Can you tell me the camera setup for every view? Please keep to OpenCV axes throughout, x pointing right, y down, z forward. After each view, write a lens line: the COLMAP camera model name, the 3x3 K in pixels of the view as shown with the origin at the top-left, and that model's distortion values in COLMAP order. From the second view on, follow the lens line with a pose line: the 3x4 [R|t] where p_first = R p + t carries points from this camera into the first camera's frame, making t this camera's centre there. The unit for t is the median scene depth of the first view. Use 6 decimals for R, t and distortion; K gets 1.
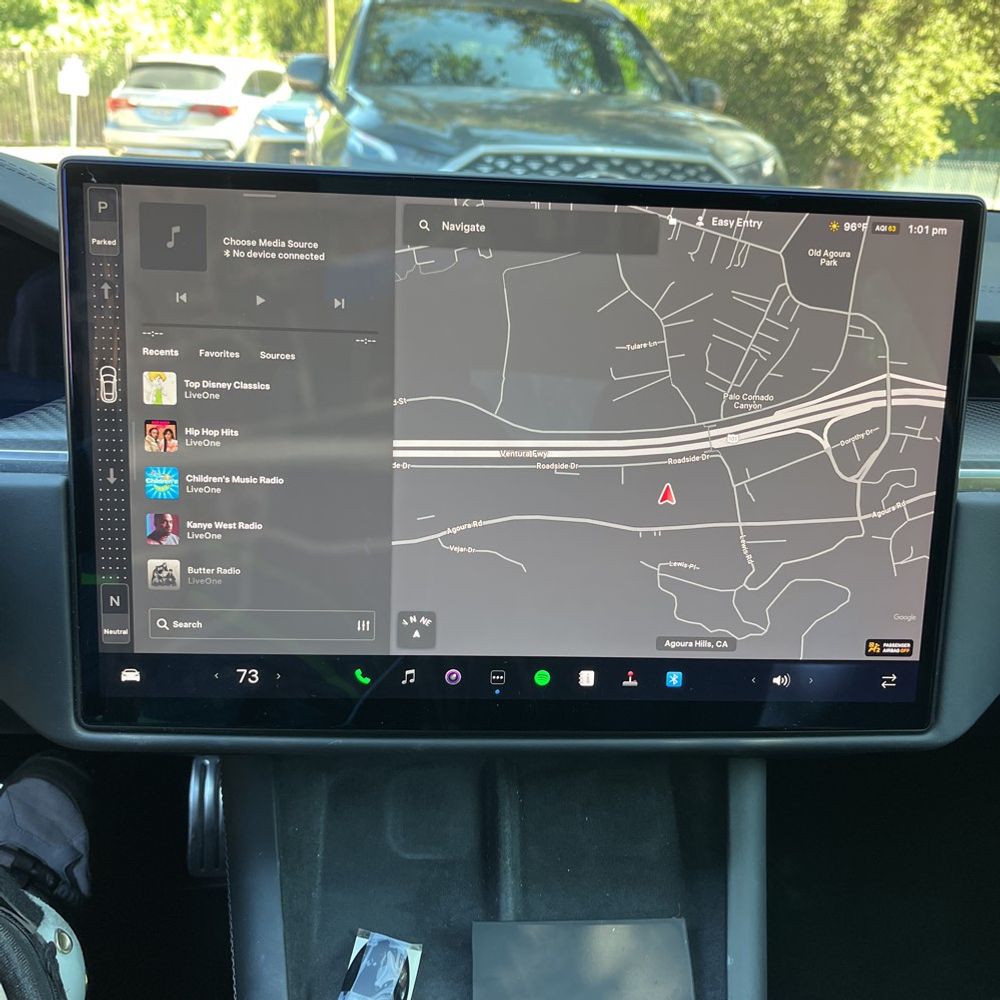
lens RADIAL K [[1089.9, 0, 519.4], [0, 1089.9, 504.4], [0, 0, 1]] dist [0.039467, -0.021919]
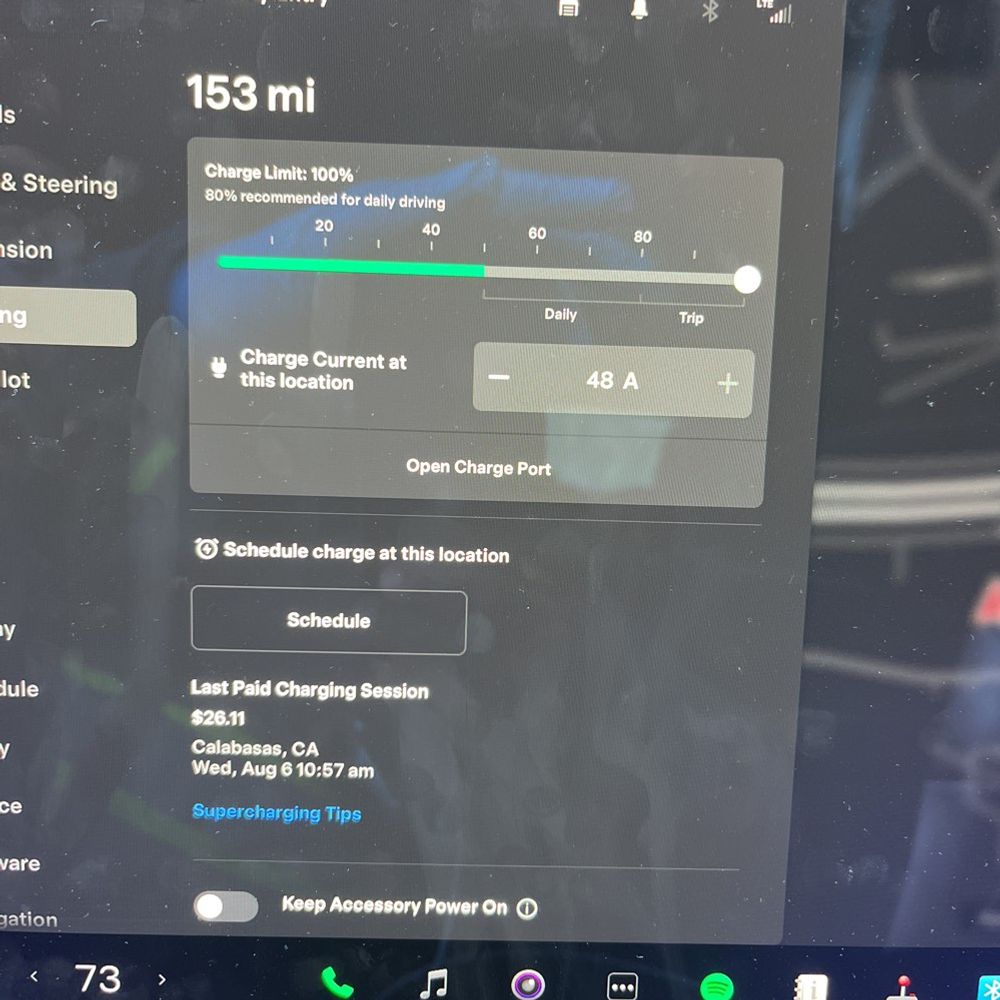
lens RADIAL K [[1015.5, 0, 512.5], [0, 1015.5, 497.8], [0, 0, 1]] dist [0.010222, 0.011904]
pose [[0.997857, 0.005174, -0.065221, -0.039776], [-0.009902, 0.997328, -0.072384, -0.020975], [0.064673, 0.072875, 0.995242, 0.544239]]
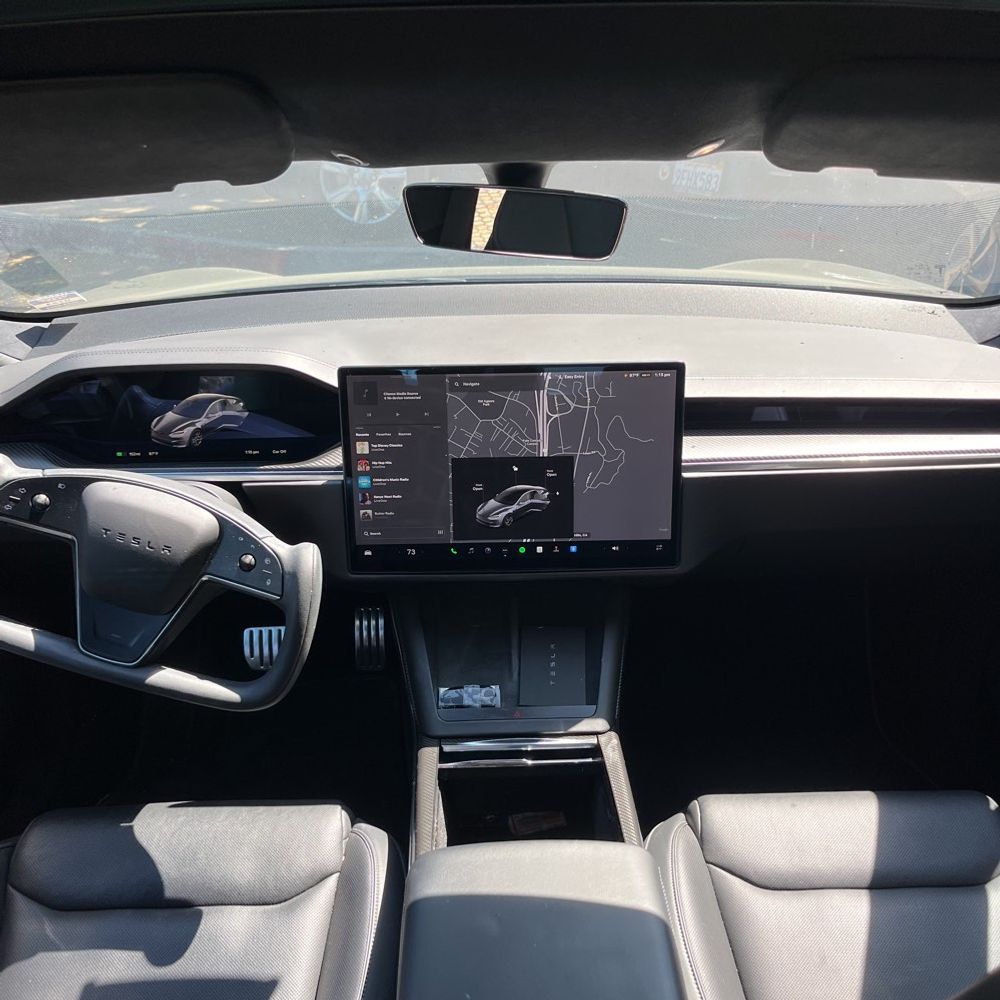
lens RADIAL K [[1015.5, 0, 512.5], [0, 1015.5, 497.8], [0, 0, 1]] dist [0.010222, 0.011904]
pose [[0.997207, -0.031375, -0.067770, 0.165624], [0.036683, 0.996234, 0.078558, -0.156323], [0.065051, -0.080825, 0.994603, -1.404140]]
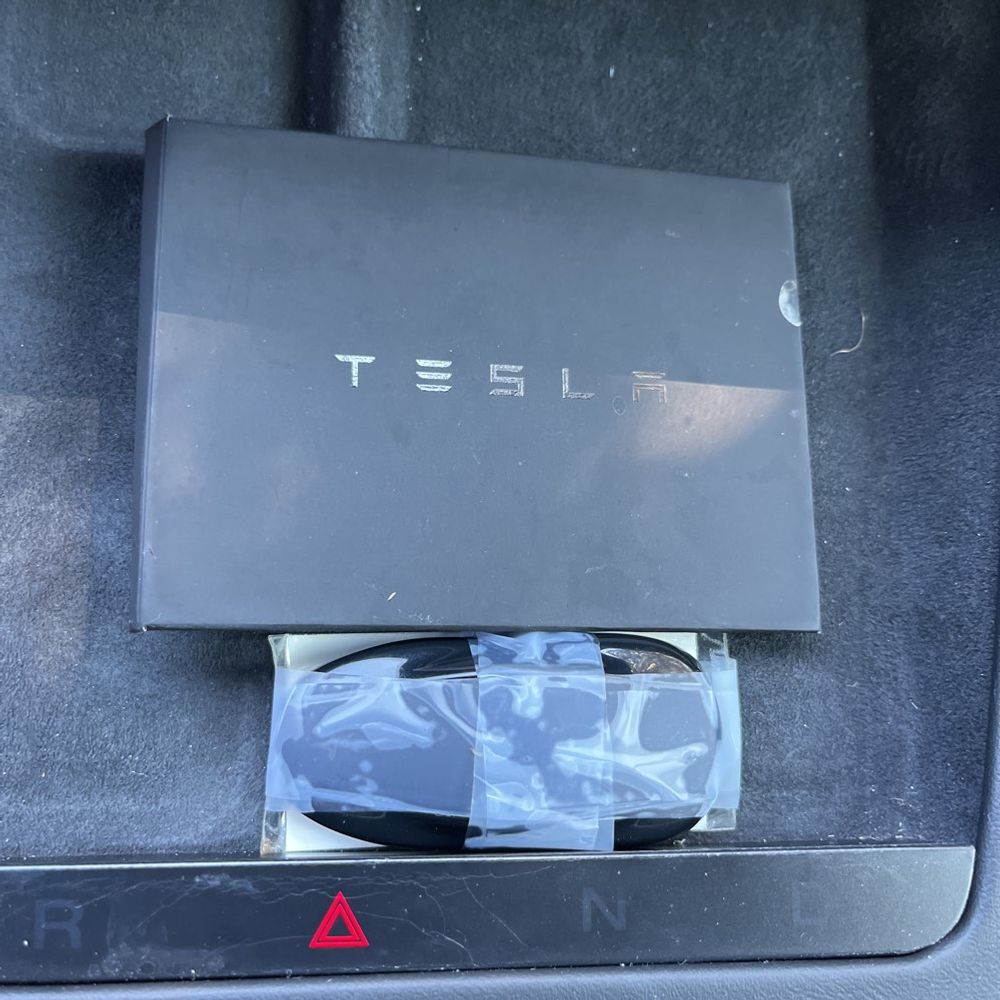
lens RADIAL K [[1015.5, 0, 512.5], [0, 1015.5, 497.8], [0, 0, 1]] dist [0.010222, 0.011904]
pose [[0.998986, 0.040978, 0.018673, 0.036222], [-0.045021, 0.899633, 0.434320, 0.322011], [0.000999, -0.434720, 0.900565, 0.785344]]
